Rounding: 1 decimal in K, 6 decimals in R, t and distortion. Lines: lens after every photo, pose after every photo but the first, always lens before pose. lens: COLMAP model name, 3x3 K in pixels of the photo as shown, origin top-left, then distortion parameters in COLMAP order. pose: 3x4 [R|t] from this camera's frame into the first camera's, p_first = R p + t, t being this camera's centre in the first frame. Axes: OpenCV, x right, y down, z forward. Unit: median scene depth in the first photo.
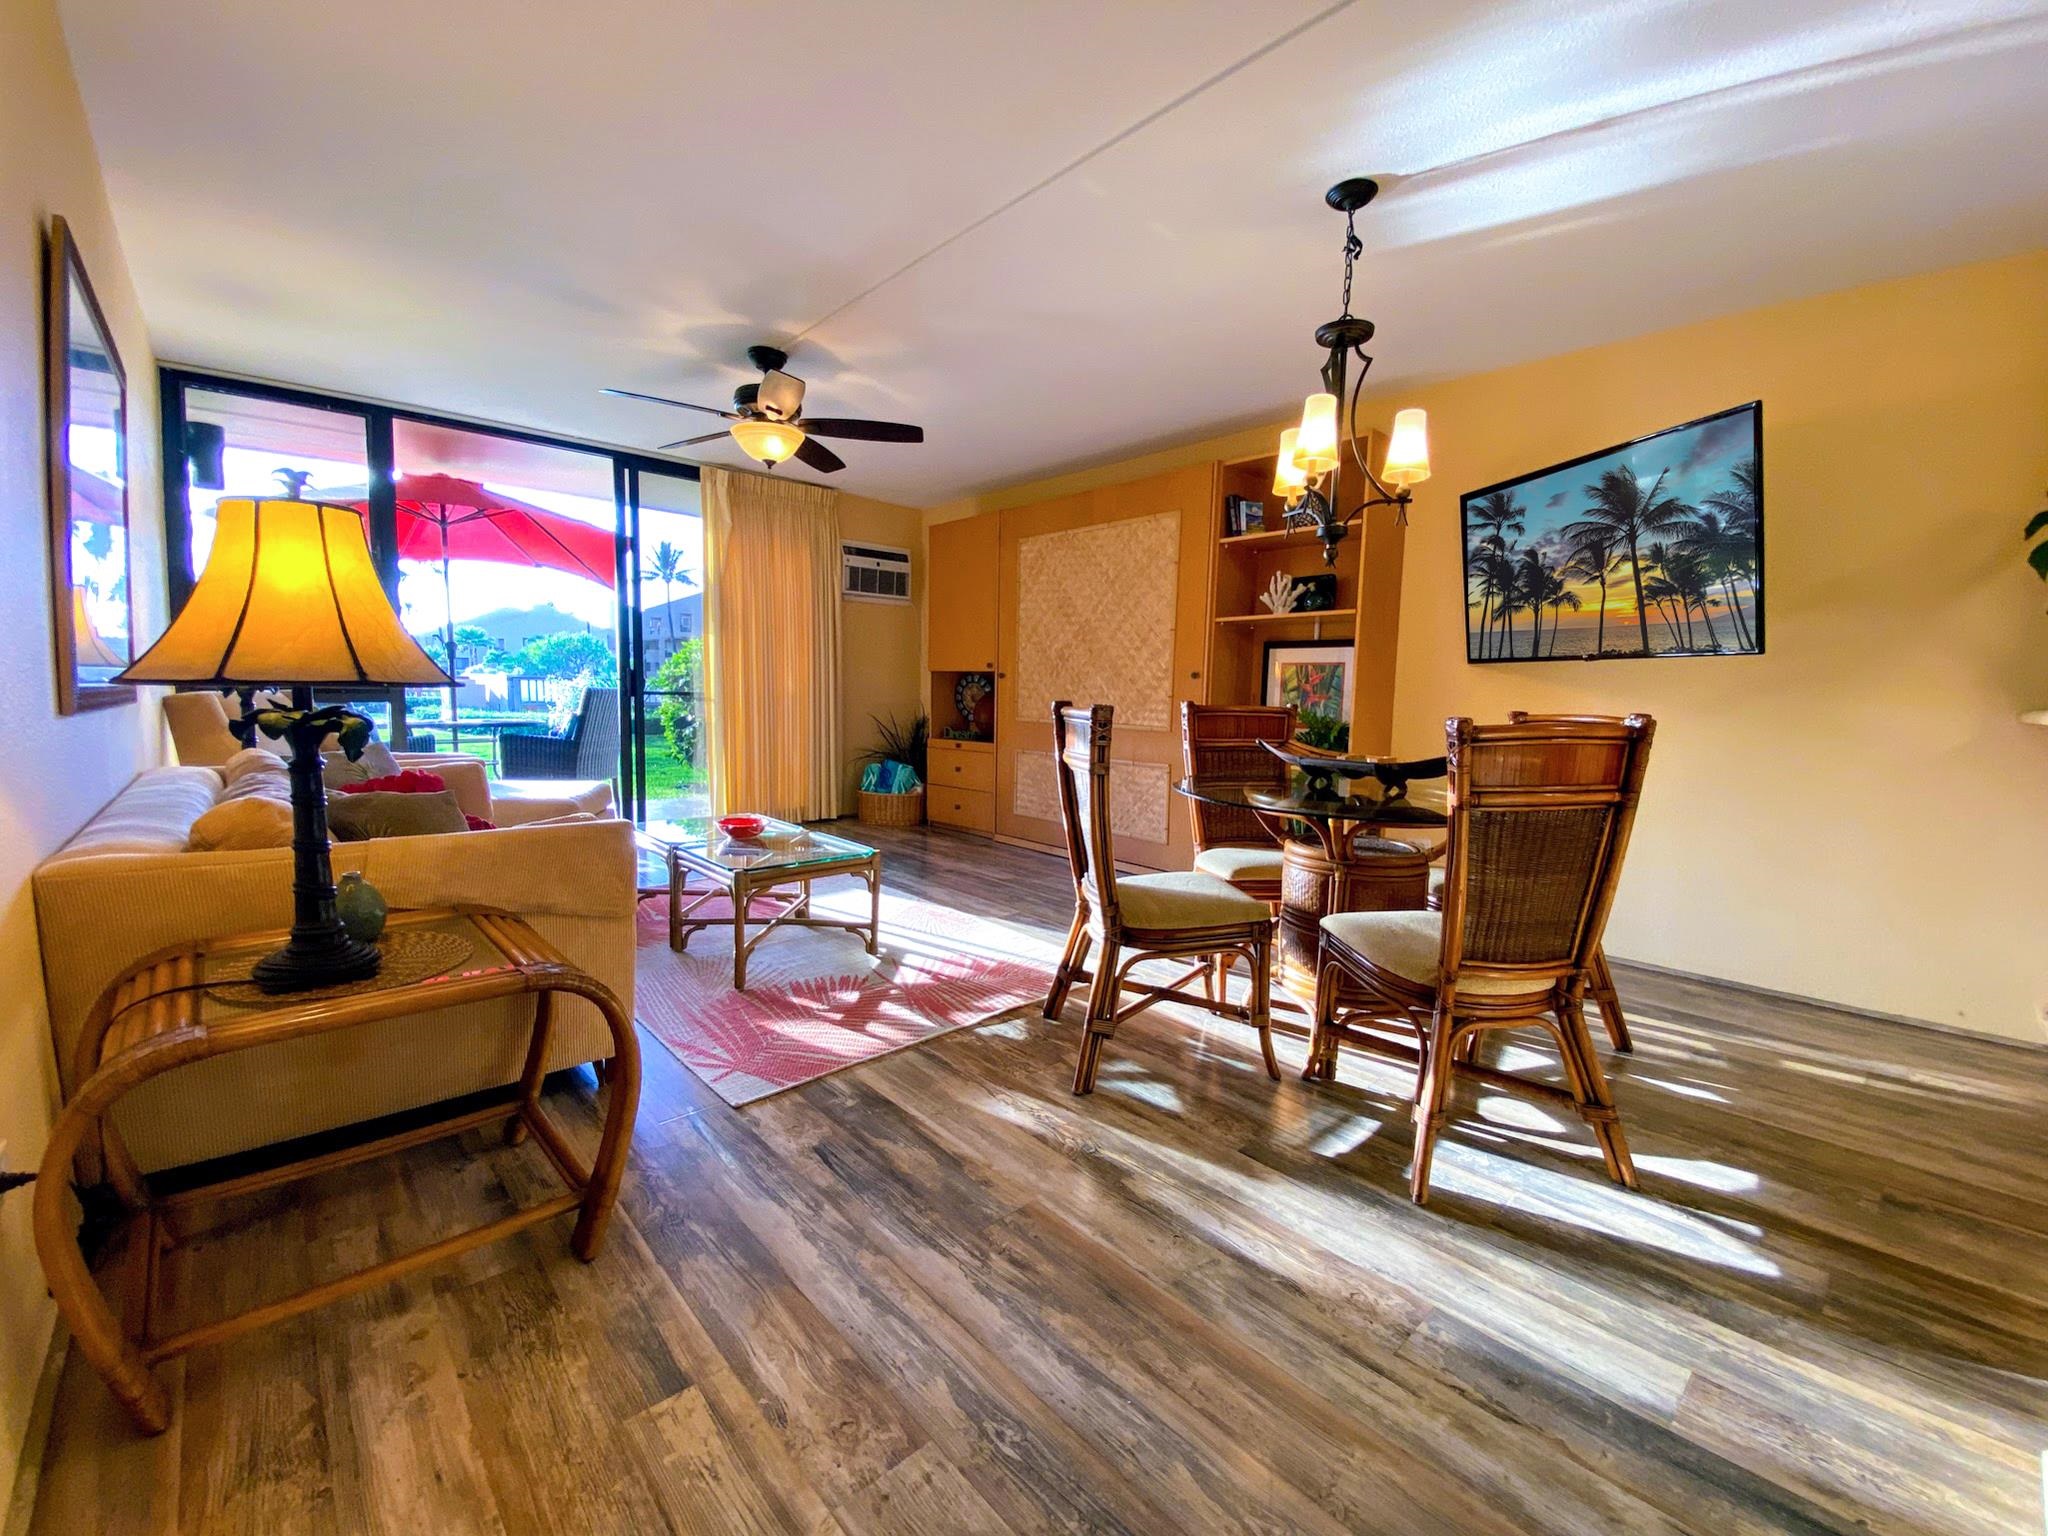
lens RADIAL K [[819.2, 0, 1025.5], [0, 819.2, 760.3], [0, 0, 1]] dist [0.030539, -0.026653]
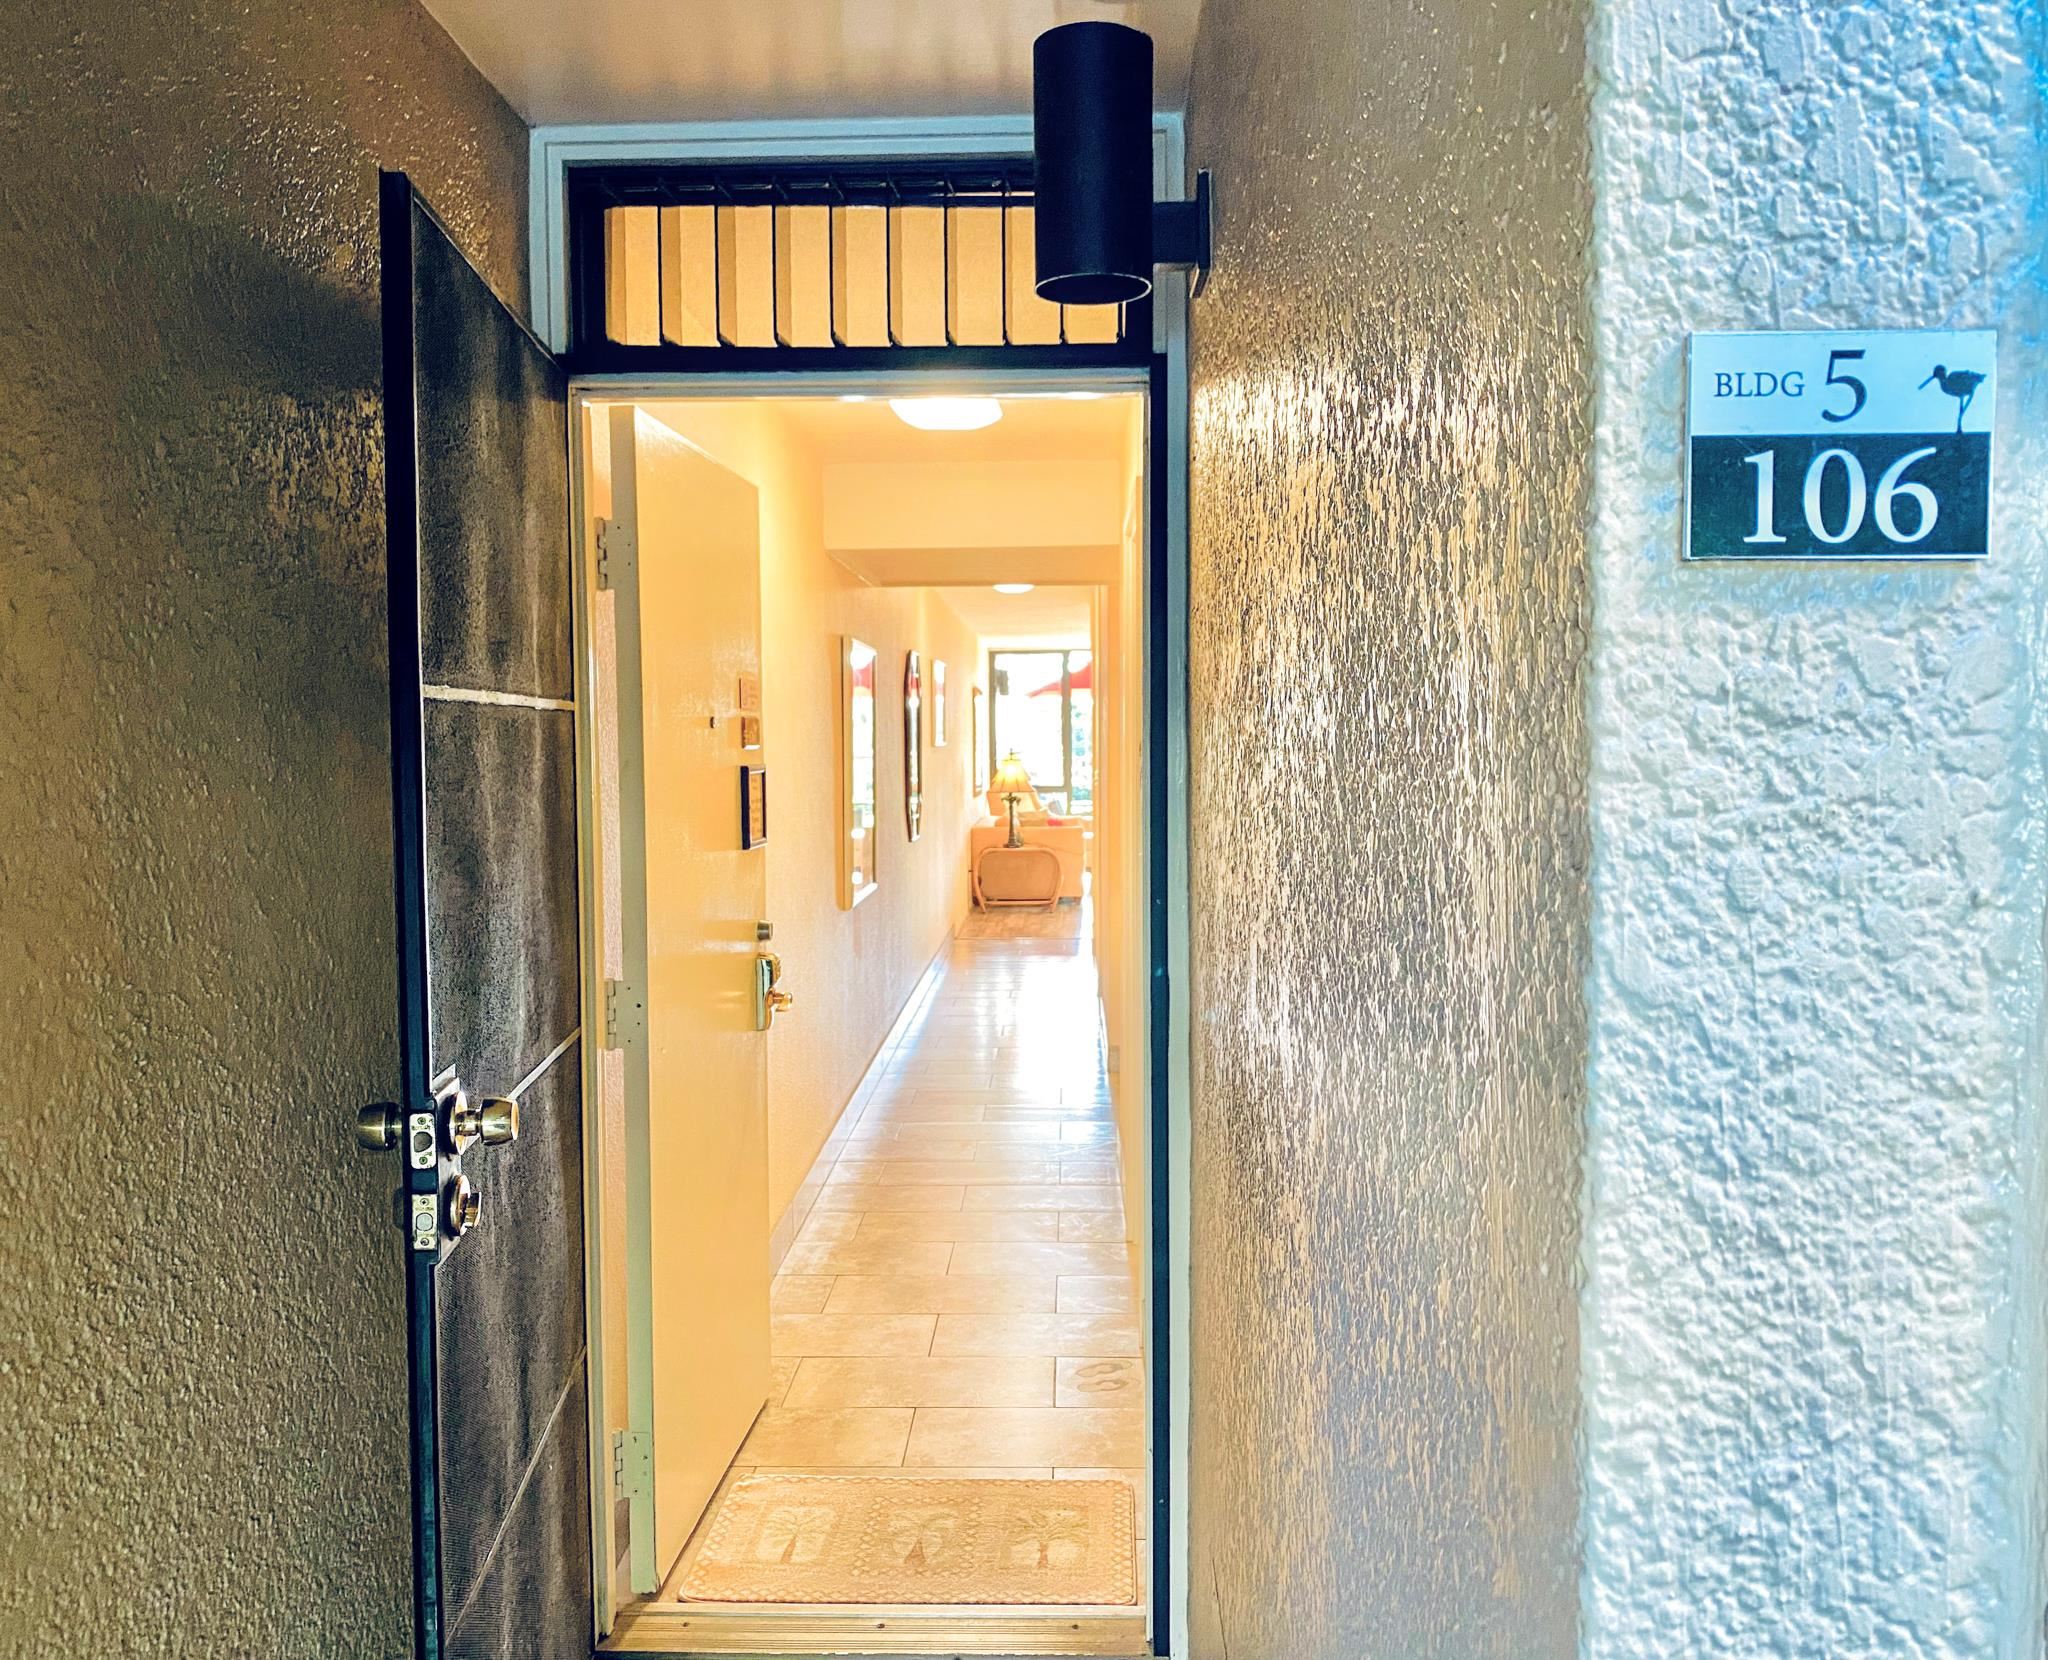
lens RADIAL K [[1700.5, 0, 1024.0], [0, 1700.5, 830.0], [0, 0, 1]] dist [-0.001277, -0.000153]
pose [[0.714956, 0.010484, -0.699091, 2.235101], [-0.037426, 0.999028, -0.023293, 0.131776], [0.698167, 0.042818, 0.714653, -2.209595]]
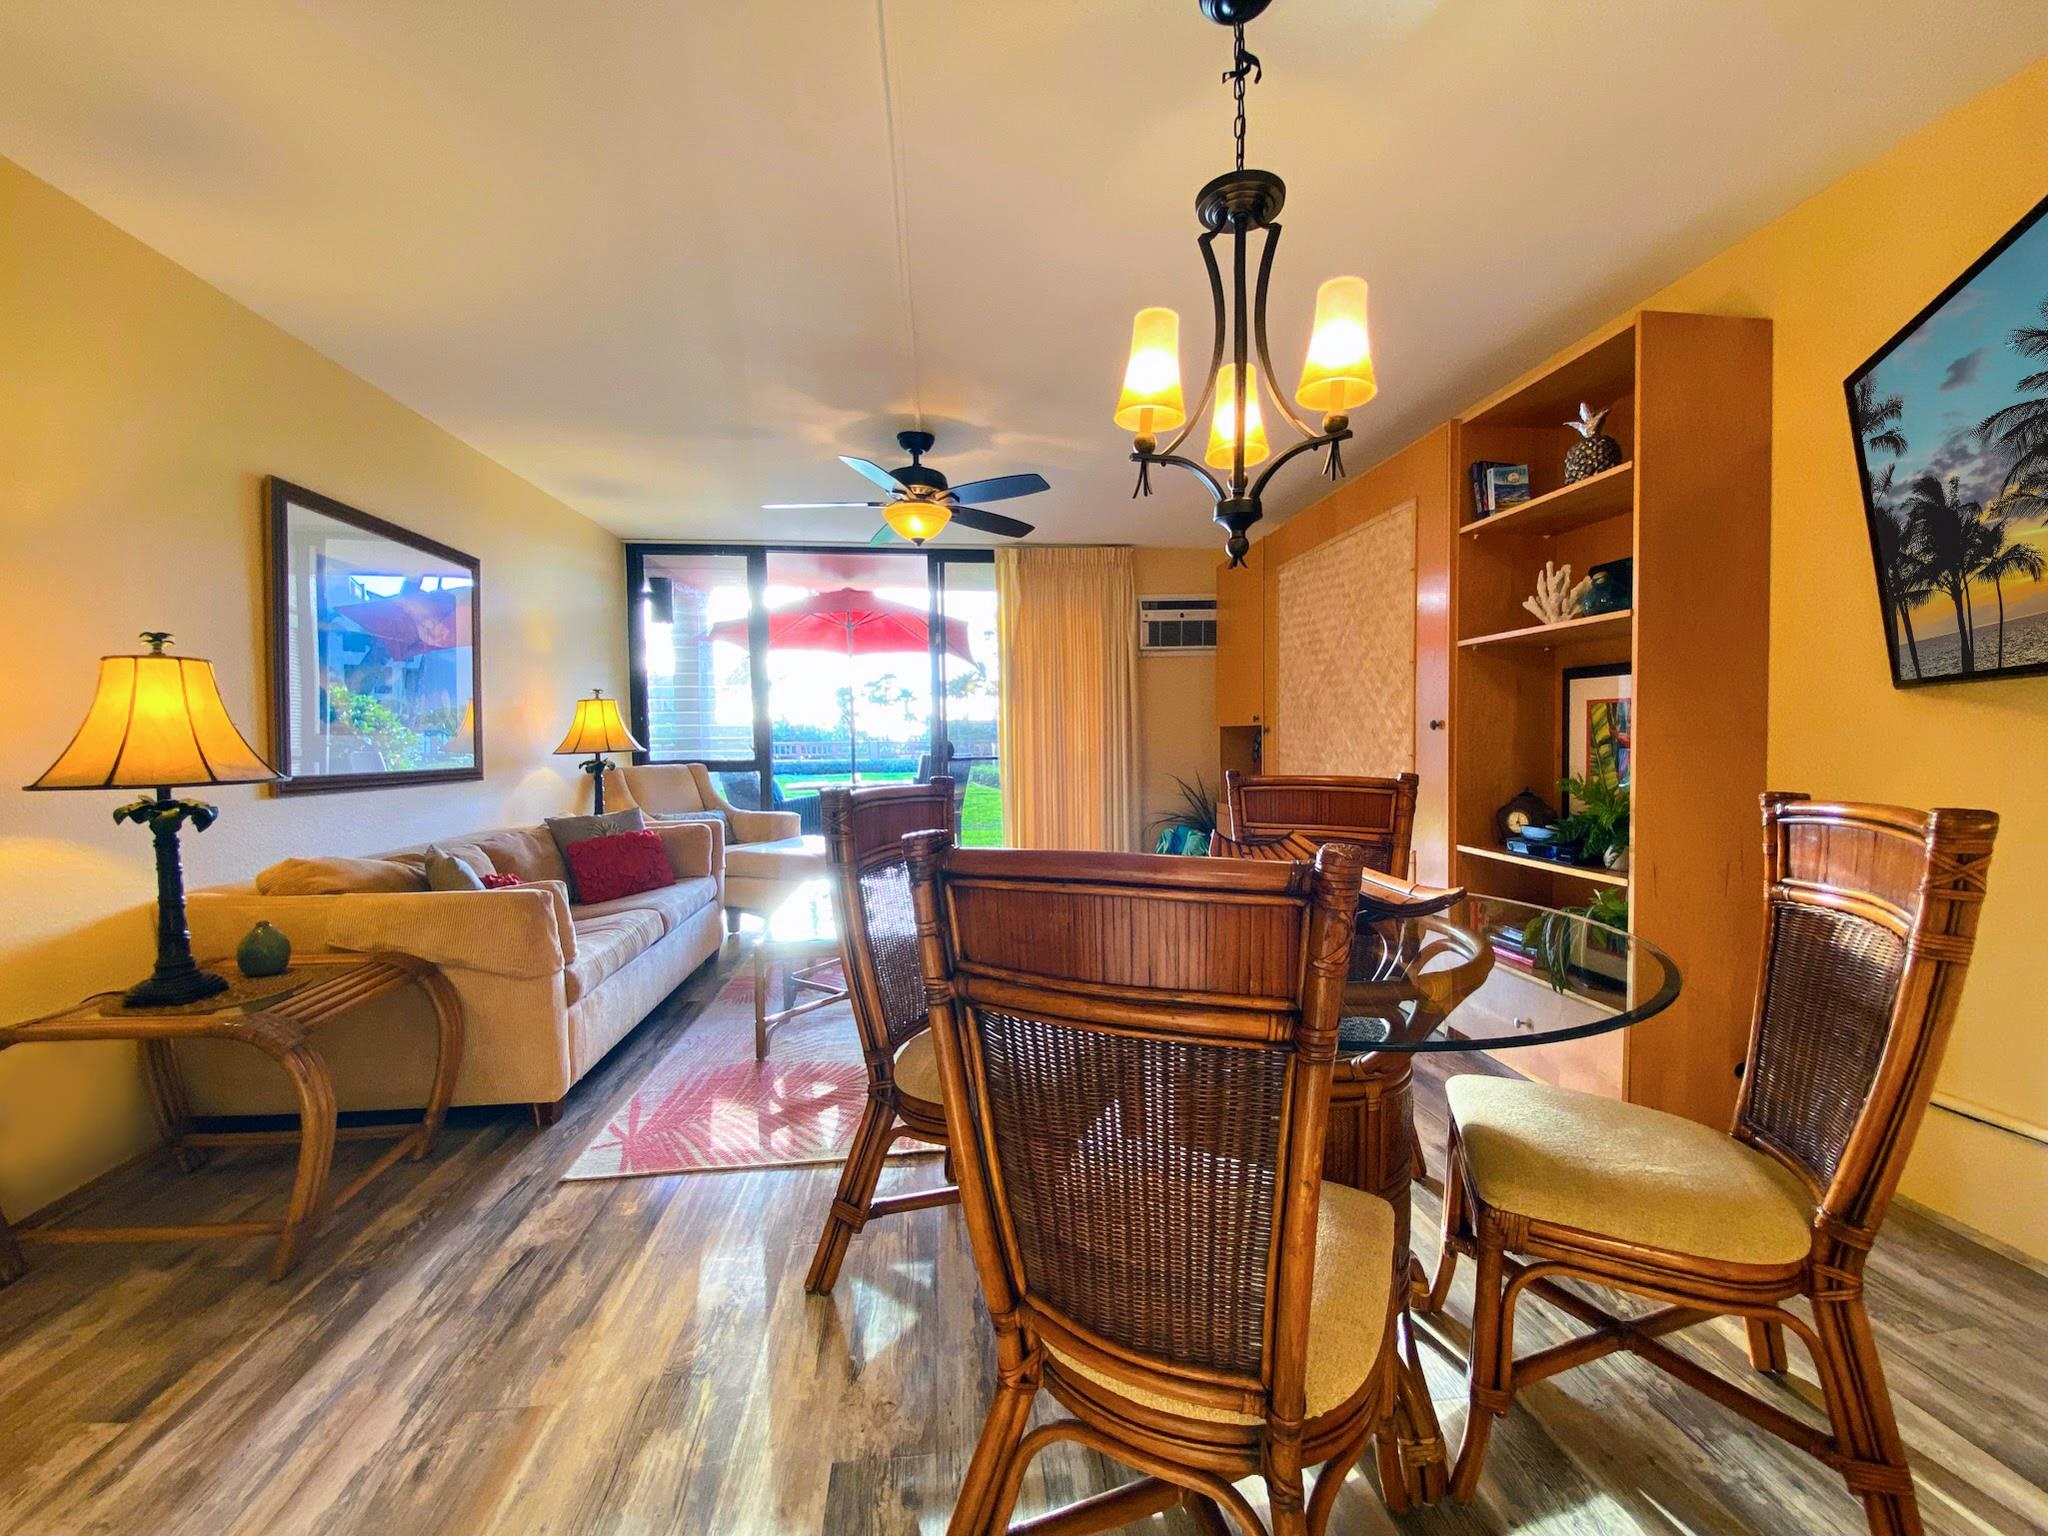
lens RADIAL K [[819.2, 0, 1025.5], [0, 819.2, 760.3], [0, 0, 1]] dist [0.030539, -0.026653]
pose [[0.806469, -0.015997, -0.591060, 0.357753], [-0.021013, 0.998227, -0.055688, -0.027812], [0.590903, 0.057331, 0.804703, 0.237623]]
